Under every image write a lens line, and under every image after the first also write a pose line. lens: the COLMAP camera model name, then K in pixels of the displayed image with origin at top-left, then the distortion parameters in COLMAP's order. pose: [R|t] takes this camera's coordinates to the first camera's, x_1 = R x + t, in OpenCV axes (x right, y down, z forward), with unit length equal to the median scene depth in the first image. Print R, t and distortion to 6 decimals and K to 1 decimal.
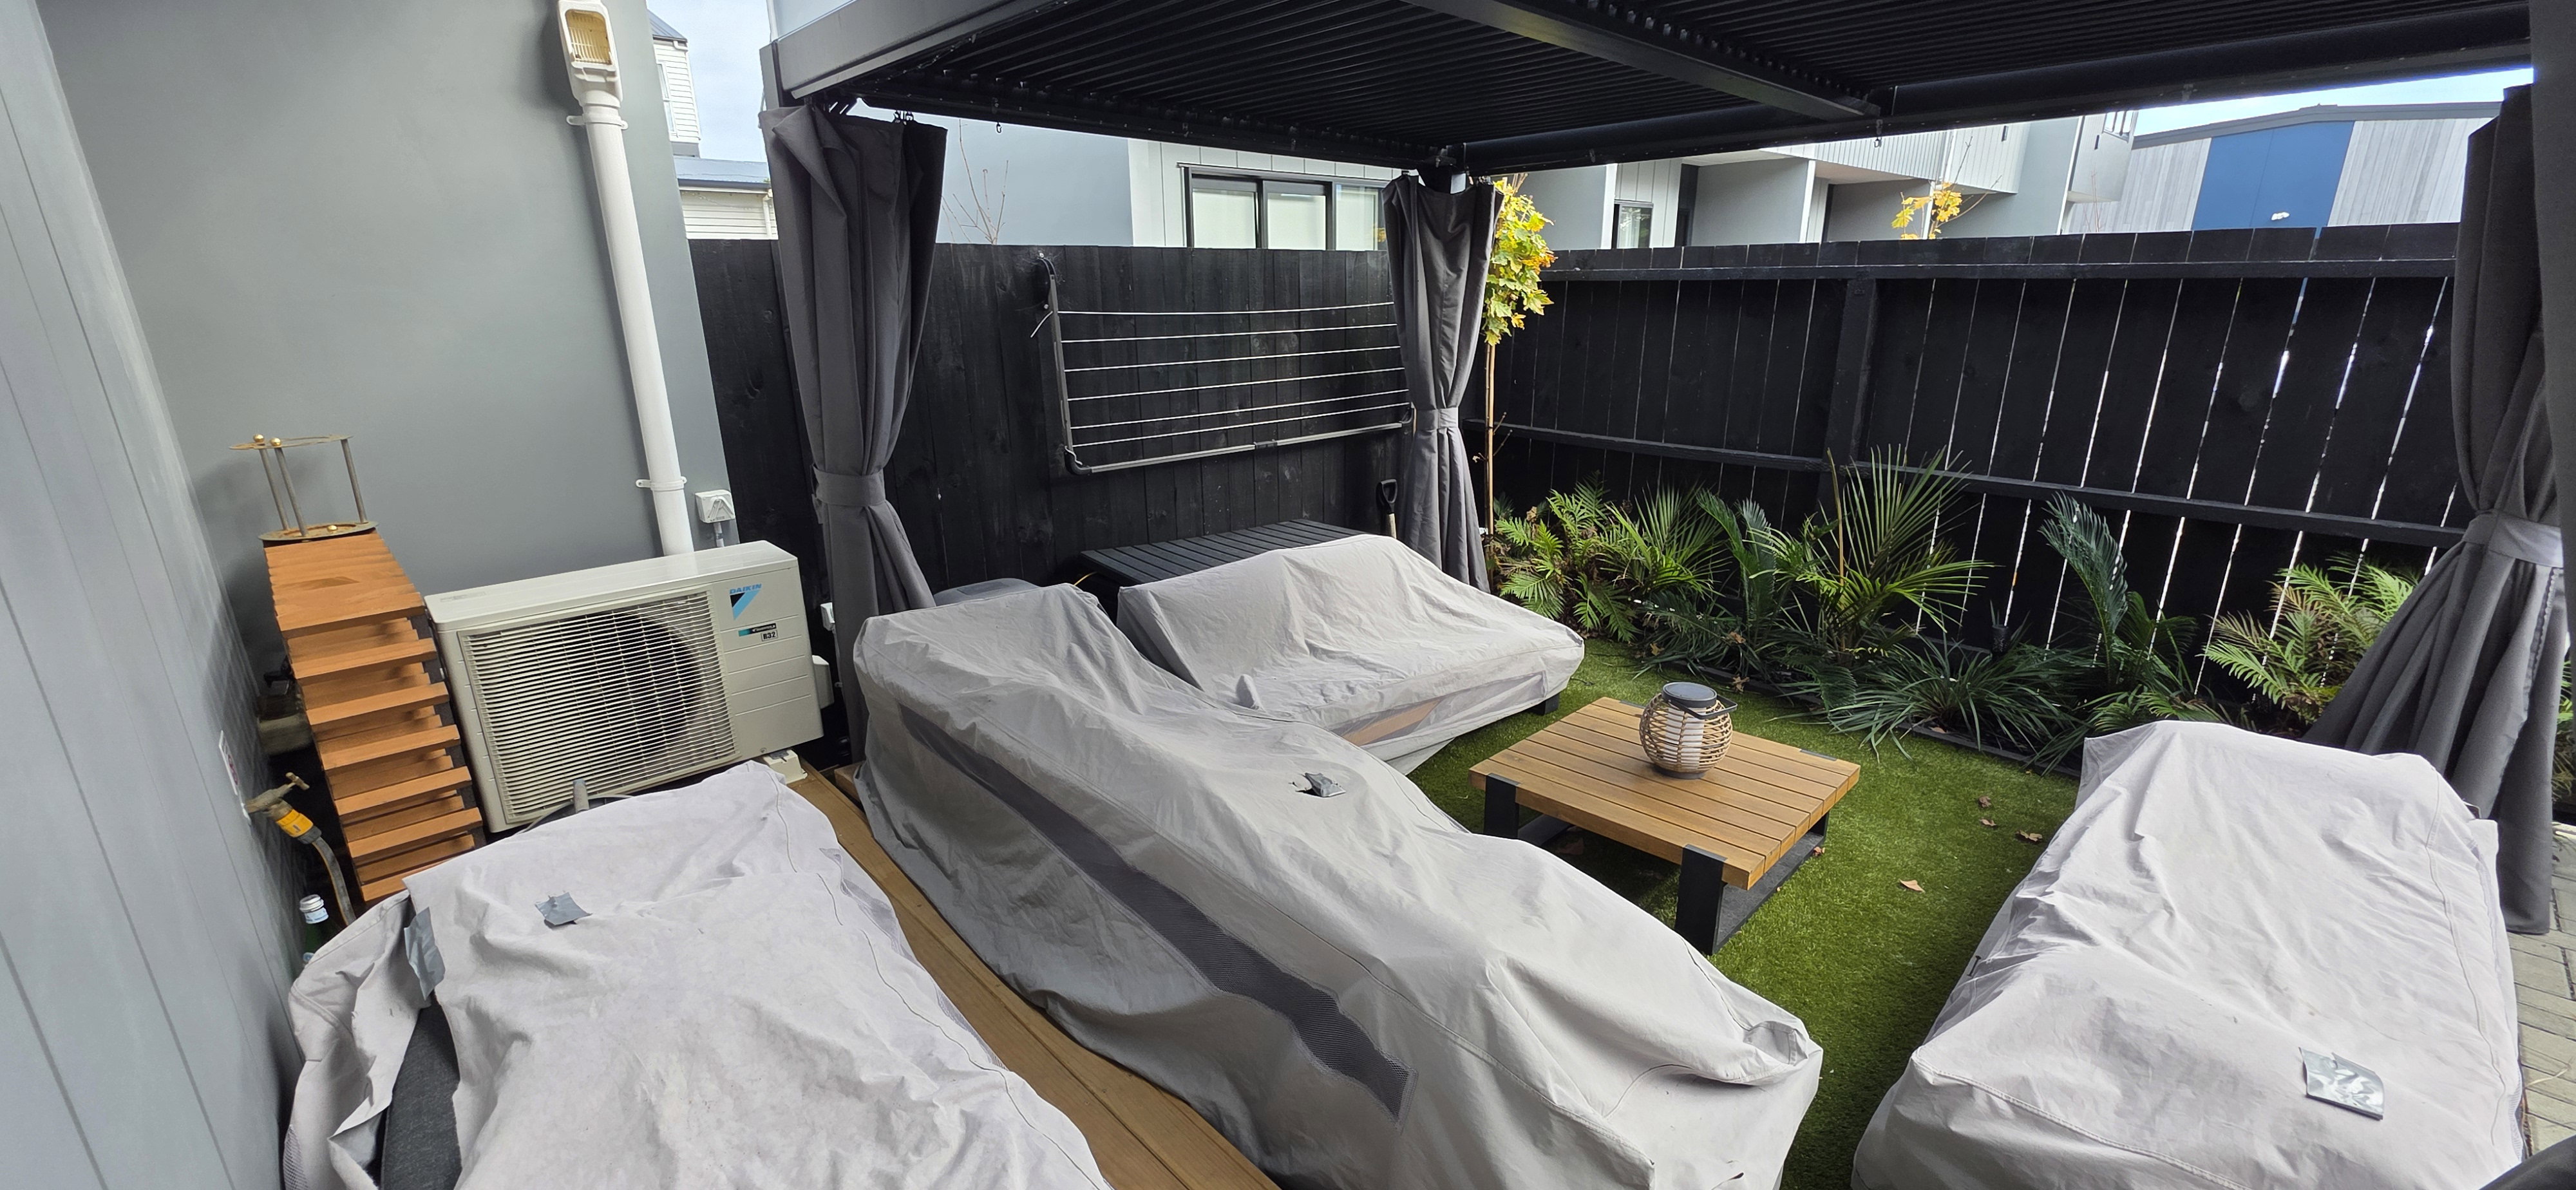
lens RADIAL K [[1023.4, 0, 1282.1], [0, 1023.4, 592.7], [0, 0, 1]] dist [0.004343, 0.000335]
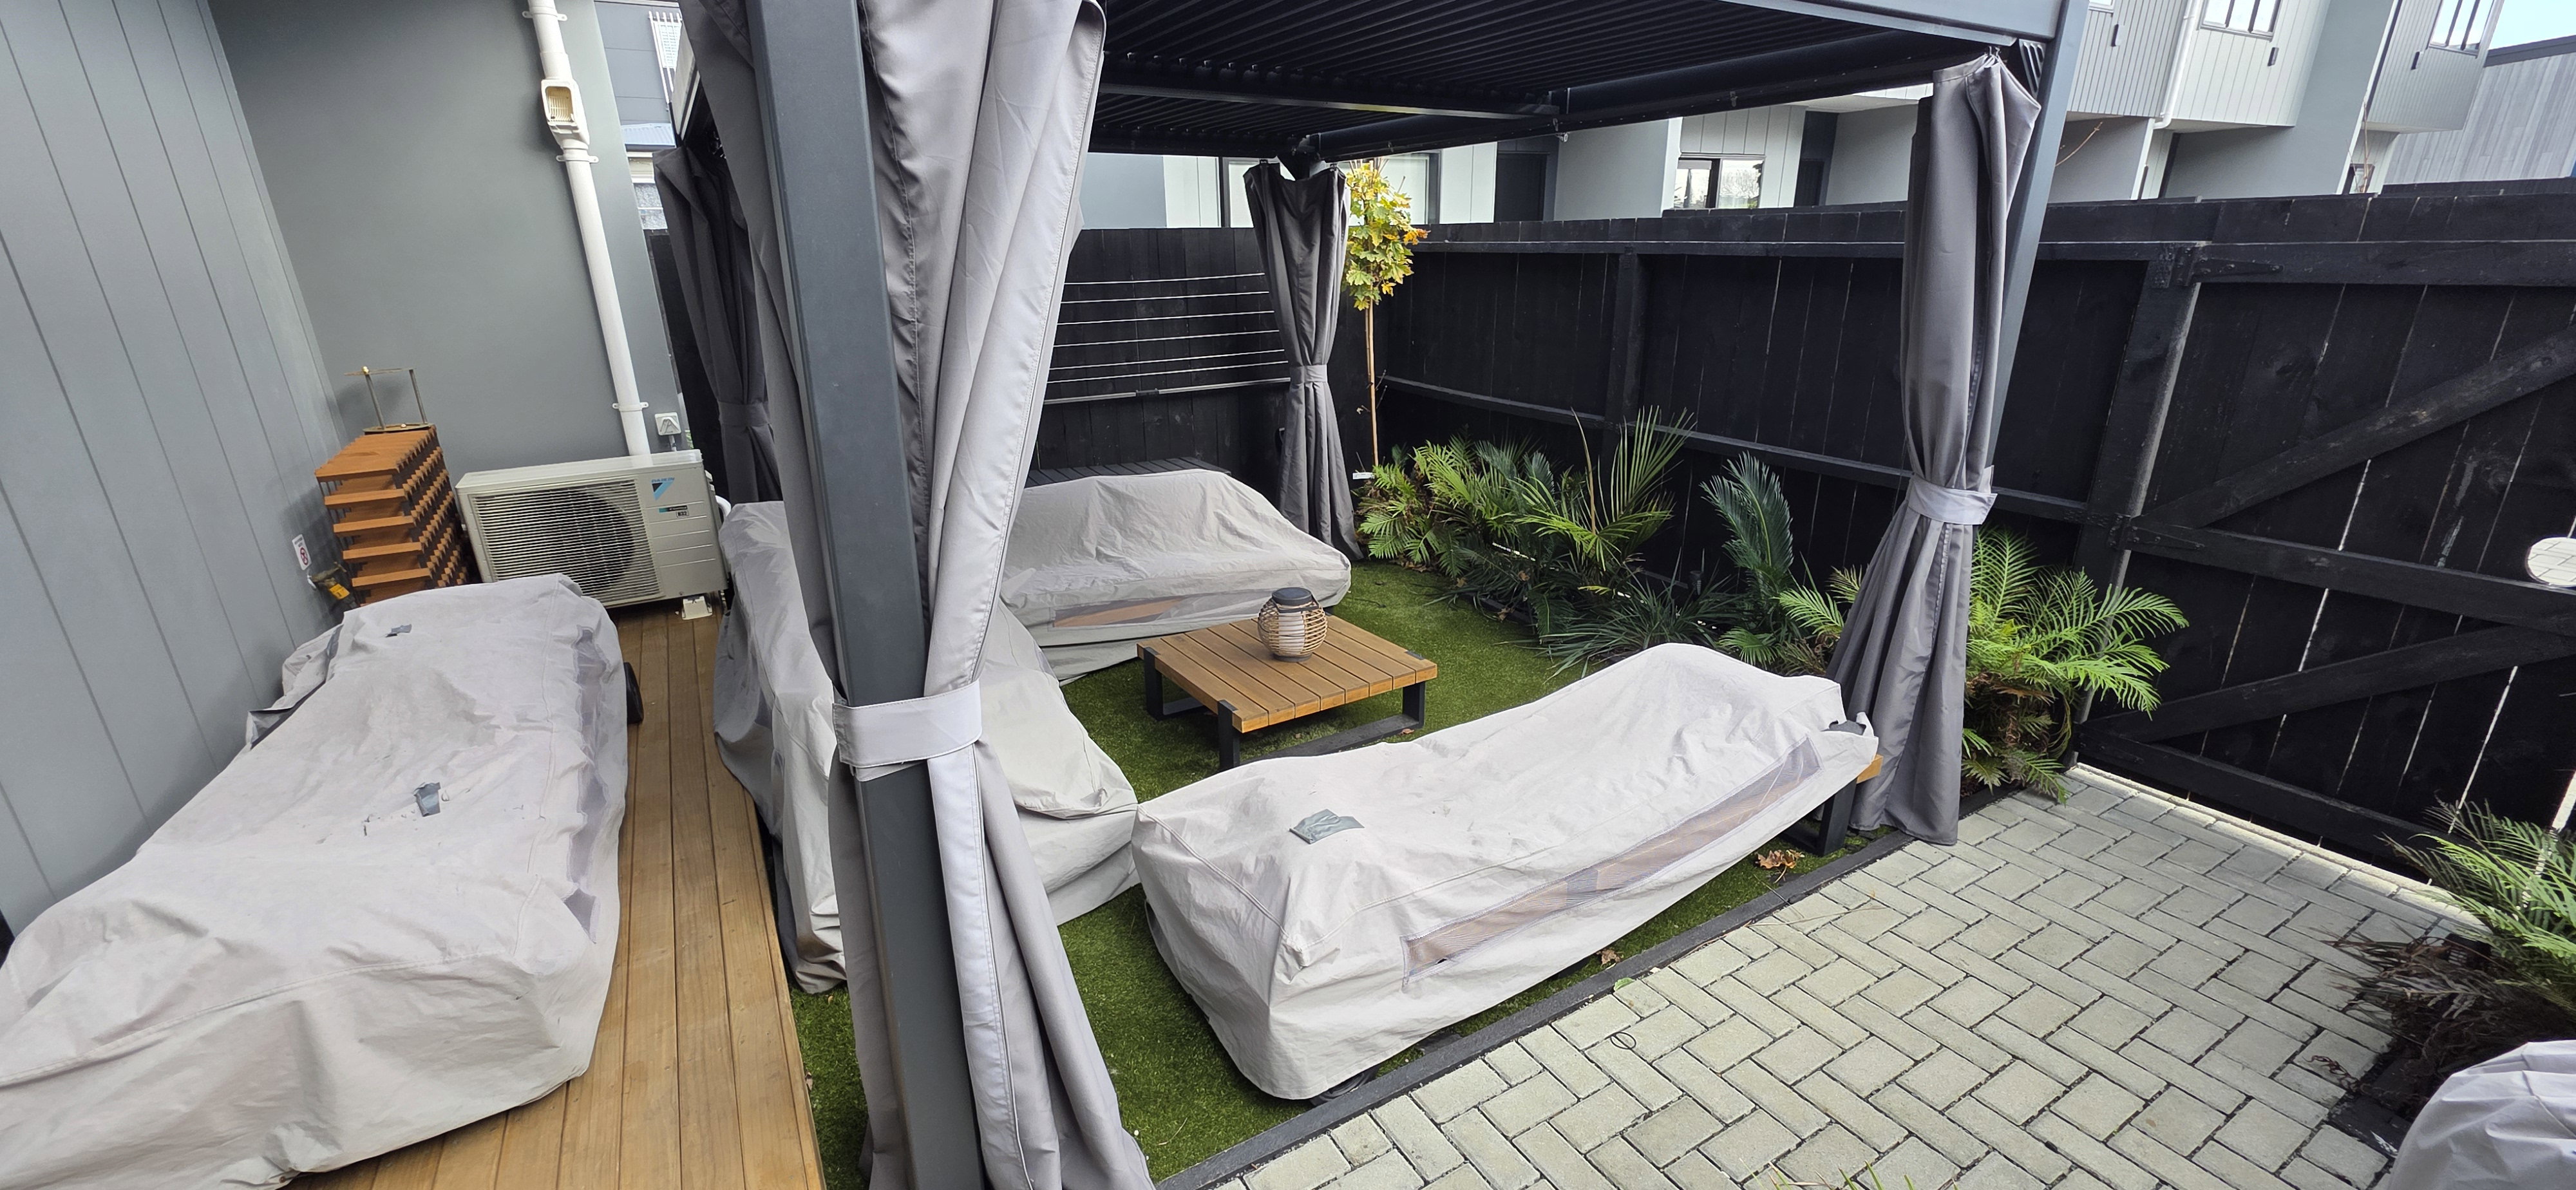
lens RADIAL K [[1023.4, 0, 1282.1], [0, 1023.4, 592.7], [0, 0, 1]] dist [0.004343, 0.000335]
pose [[0.974369, 0.066920, -0.214774, 0.425443], [-0.057405, 0.997086, 0.050245, 0.020965], [0.217510, -0.036628, 0.975371, -0.153668]]
